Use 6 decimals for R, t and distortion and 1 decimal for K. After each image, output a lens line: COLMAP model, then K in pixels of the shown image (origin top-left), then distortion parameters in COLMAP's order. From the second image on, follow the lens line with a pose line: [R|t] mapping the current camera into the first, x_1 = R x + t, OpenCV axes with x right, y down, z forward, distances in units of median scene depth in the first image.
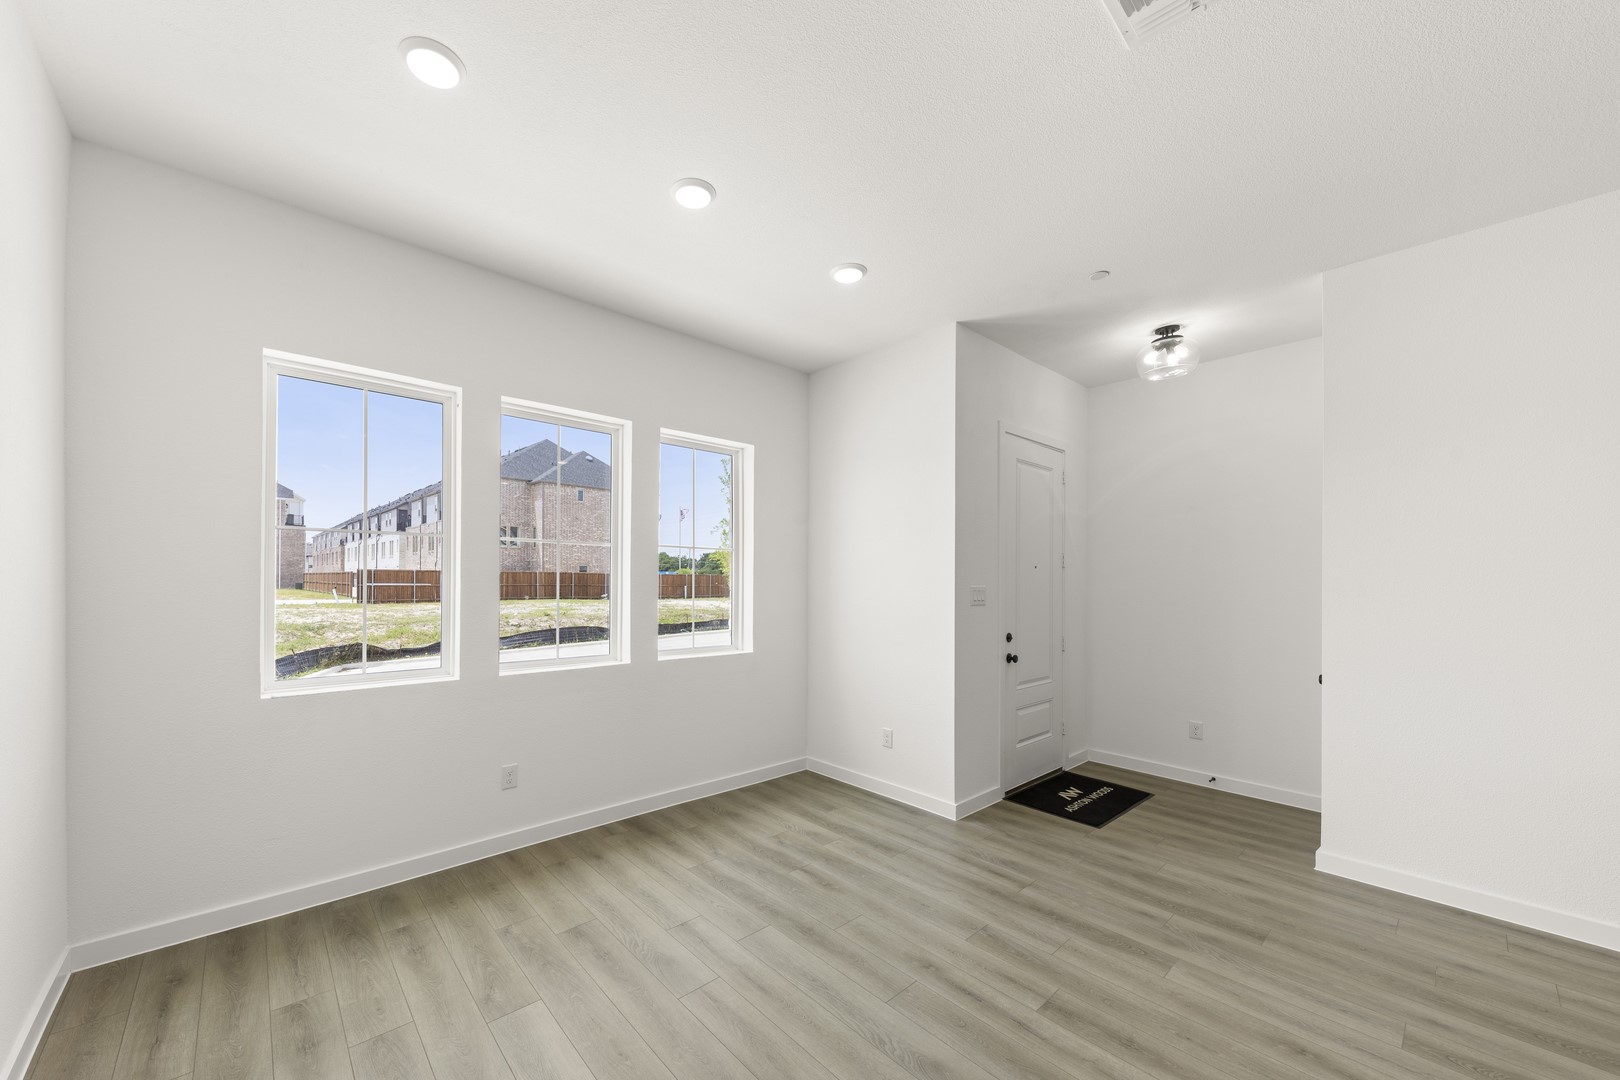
lens RADIAL K [[594.2, 0, 728.3], [0, 594.2, 575.3], [0, 0, 1]] dist [0.000529, -0.000438]
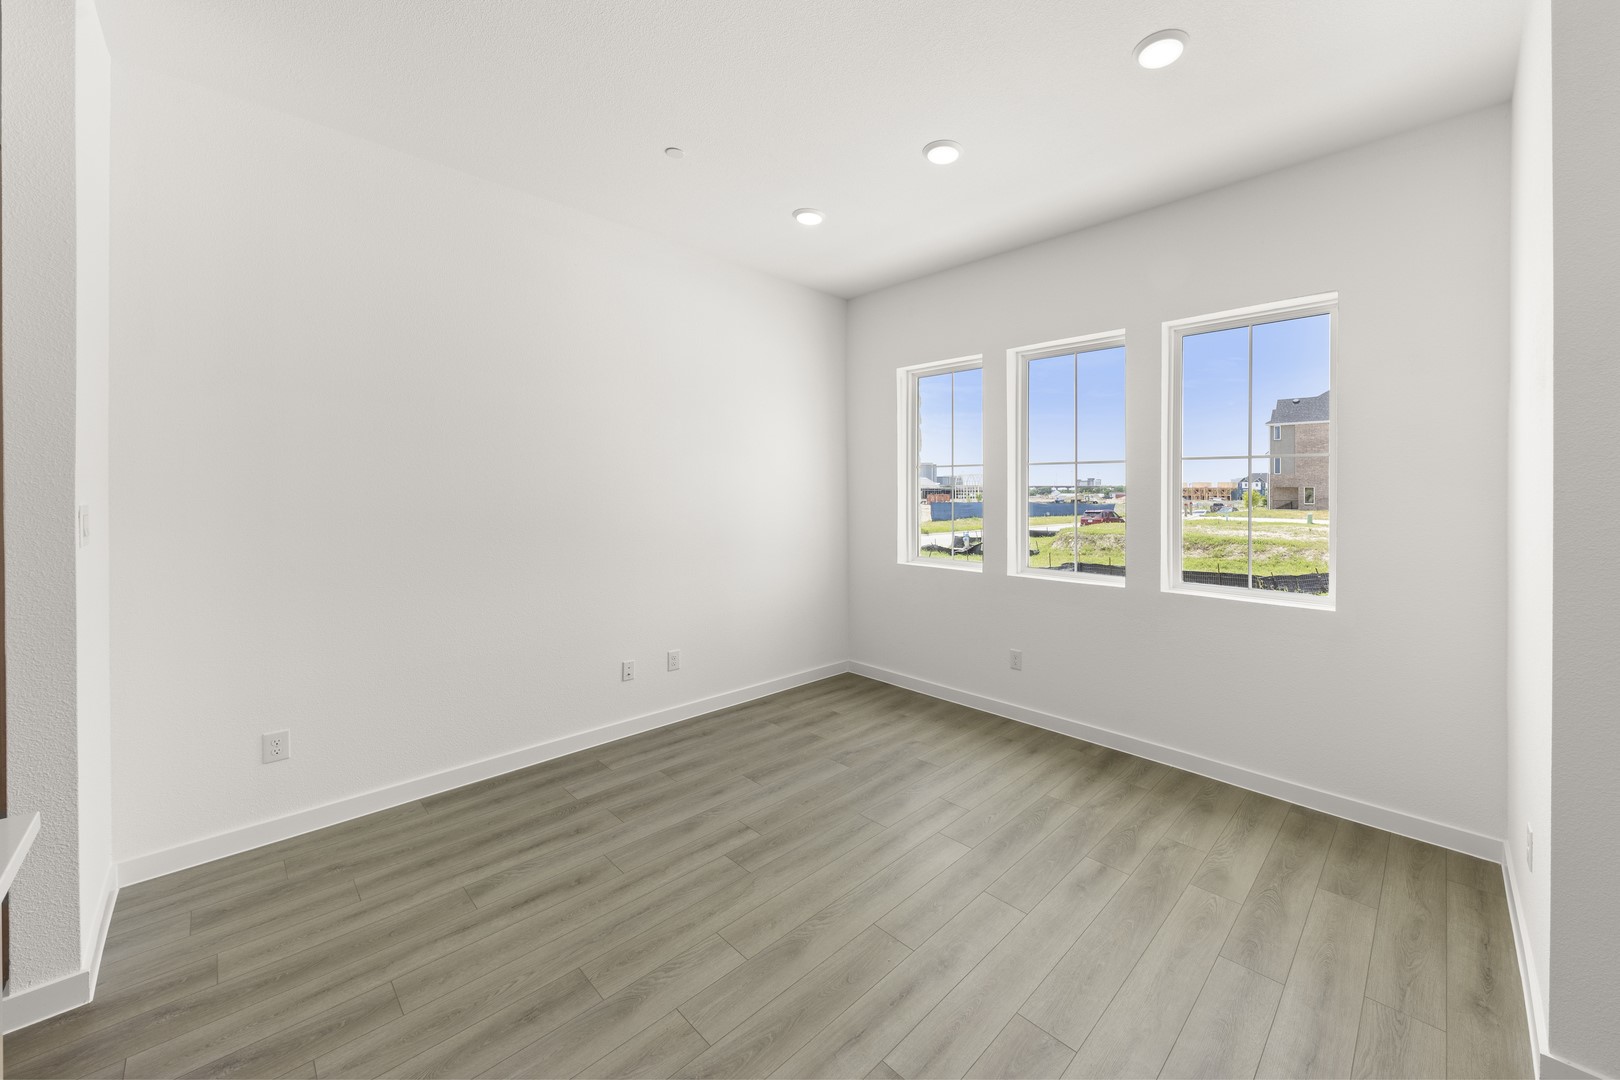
lens RADIAL K [[601.9, 0, 915.1], [0, 601.9, 488.4], [0, 0, 1]] dist [0.001235, -0.001804]
pose [[0.176815, -0.015440, -0.984123, 0.790291], [-0.000959, 0.999874, -0.015859, 0.003462], [0.984244, 0.003748, 0.176778, 0.547221]]
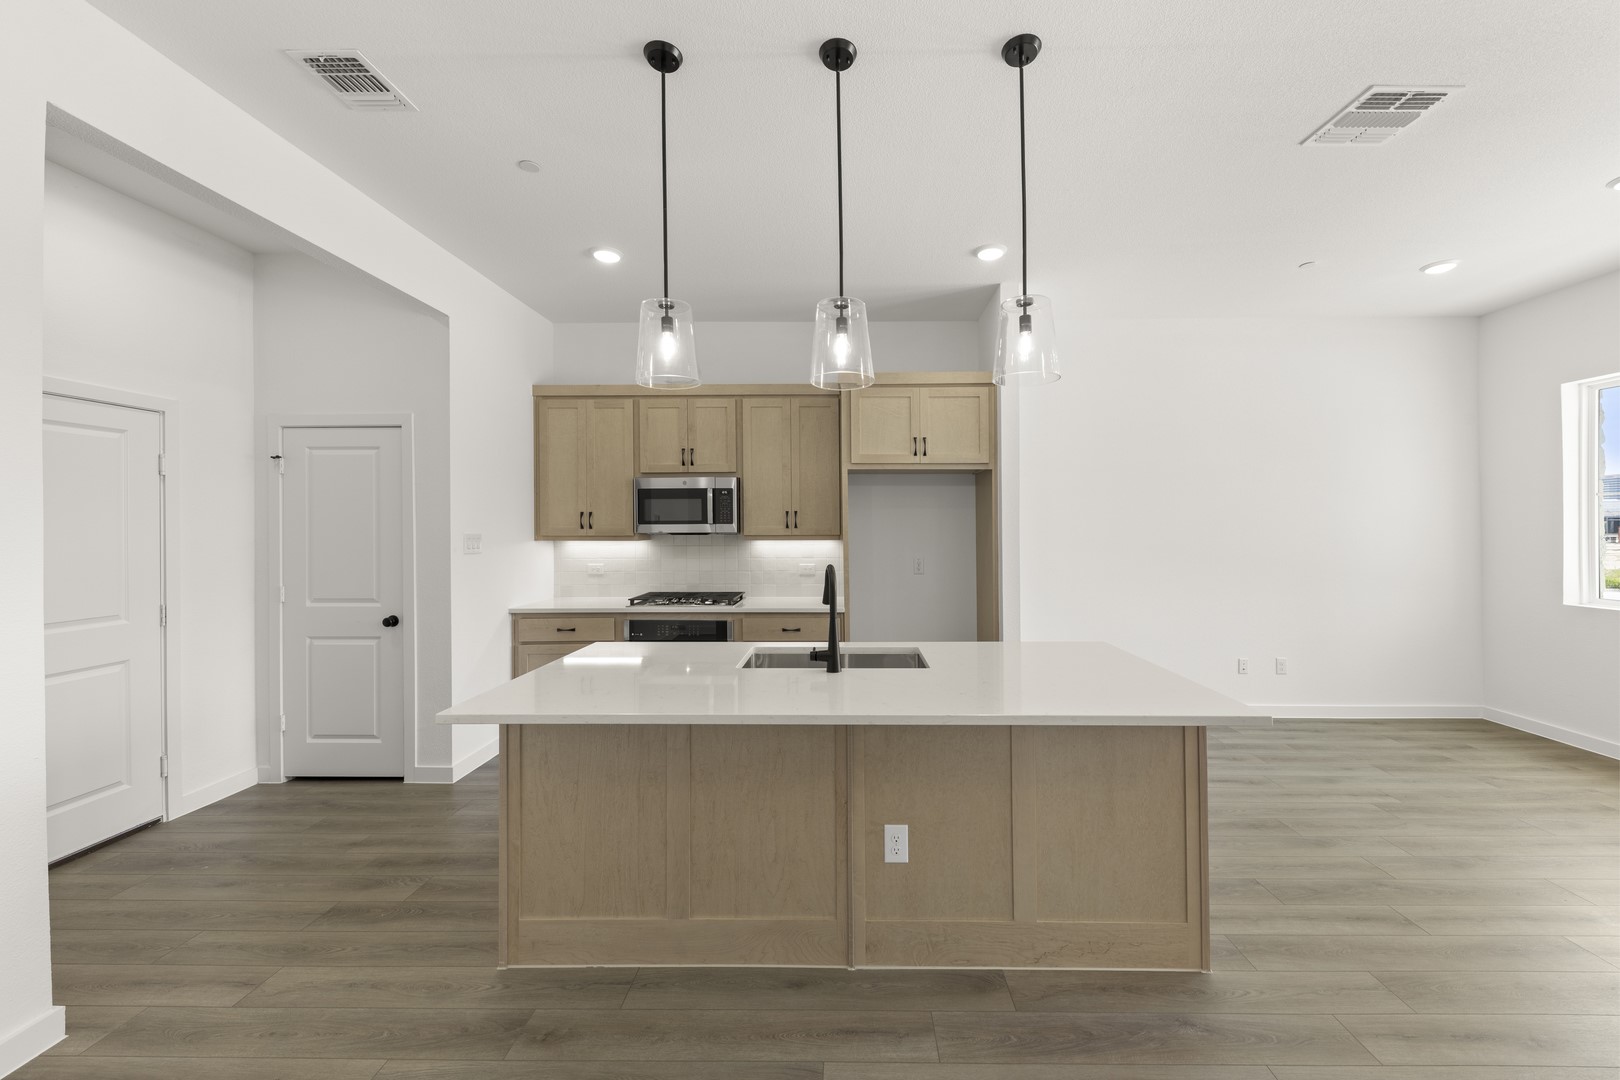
lens RADIAL K [[628.1, 0, 845.1], [0, 628.1, 525.9], [0, 0, 1]] dist [0.012456, -0.006614]
pose [[-0.636491, -0.007958, -0.771243, 1.329862], [-0.001029, 0.999955, -0.009469, 0.010503], [0.771283, -0.005233, -0.636470, 0.446220]]
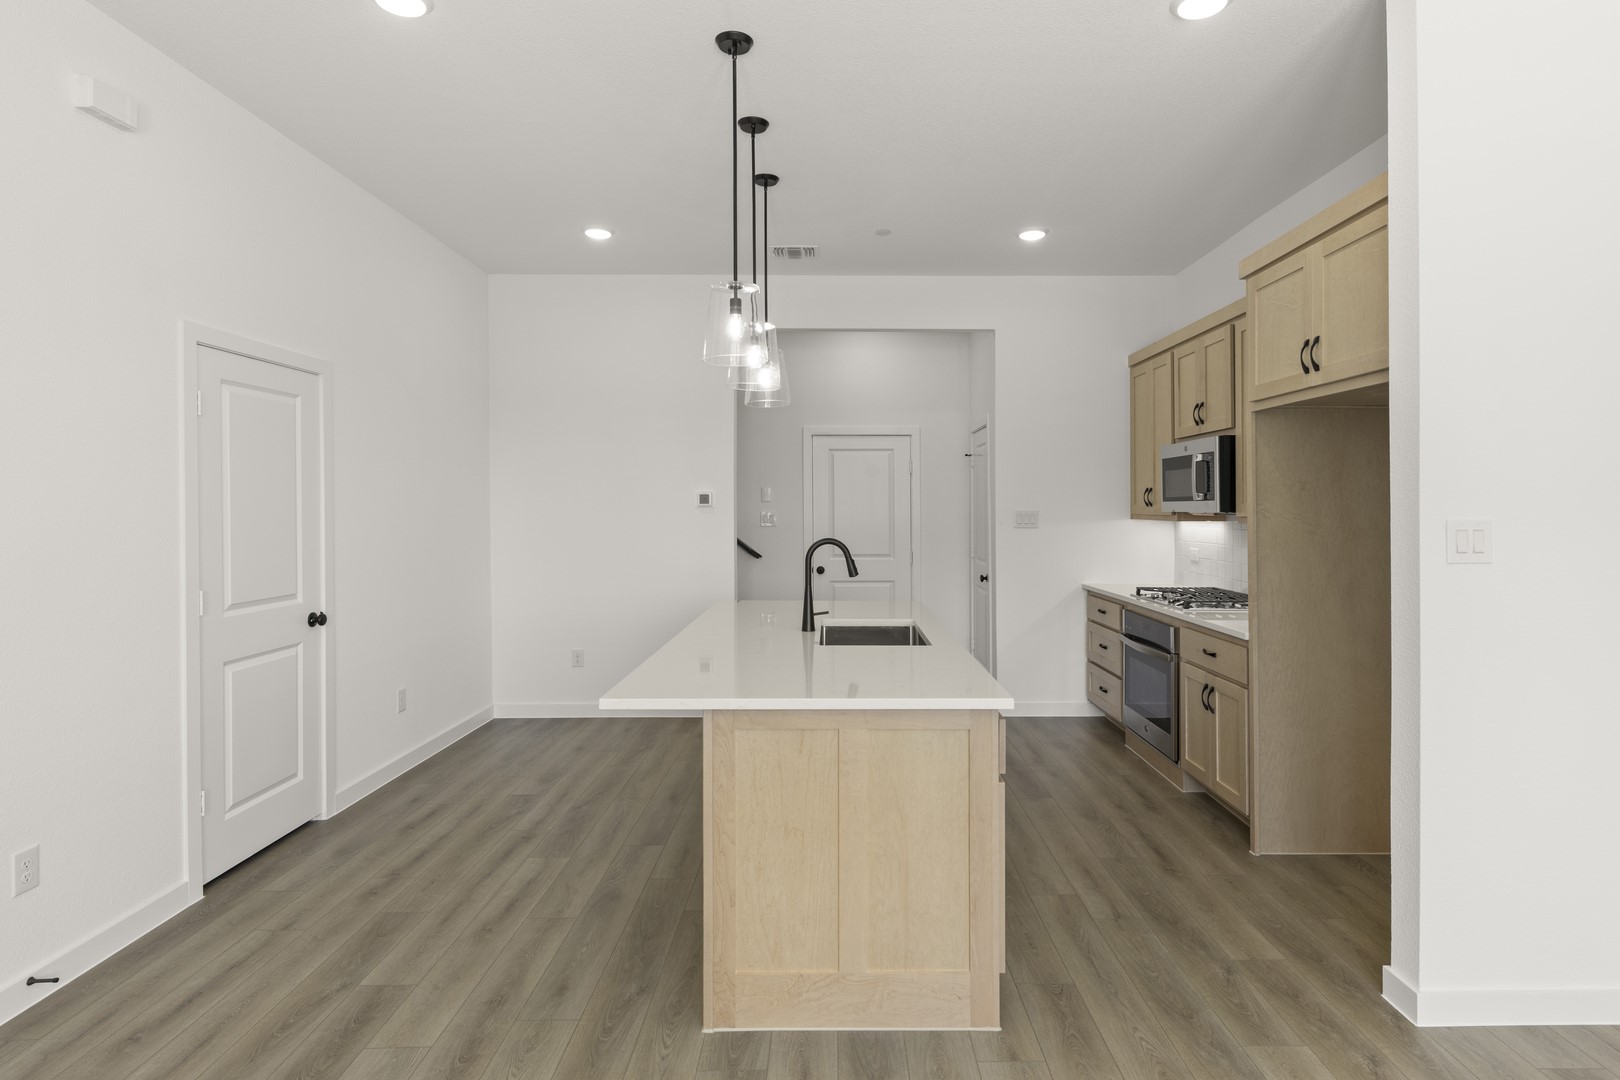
lens RADIAL K [[825.0, 0, 817.2], [0, 825.0, 510.3], [0, 0, 1]] dist [0.003465, -0.001230]
pose [[-0.775255, -0.011059, 0.631552, 0.109085], [-0.008284, 0.999939, 0.007341, 0.005394], [-0.631594, 0.000459, -0.775299, 0.798974]]
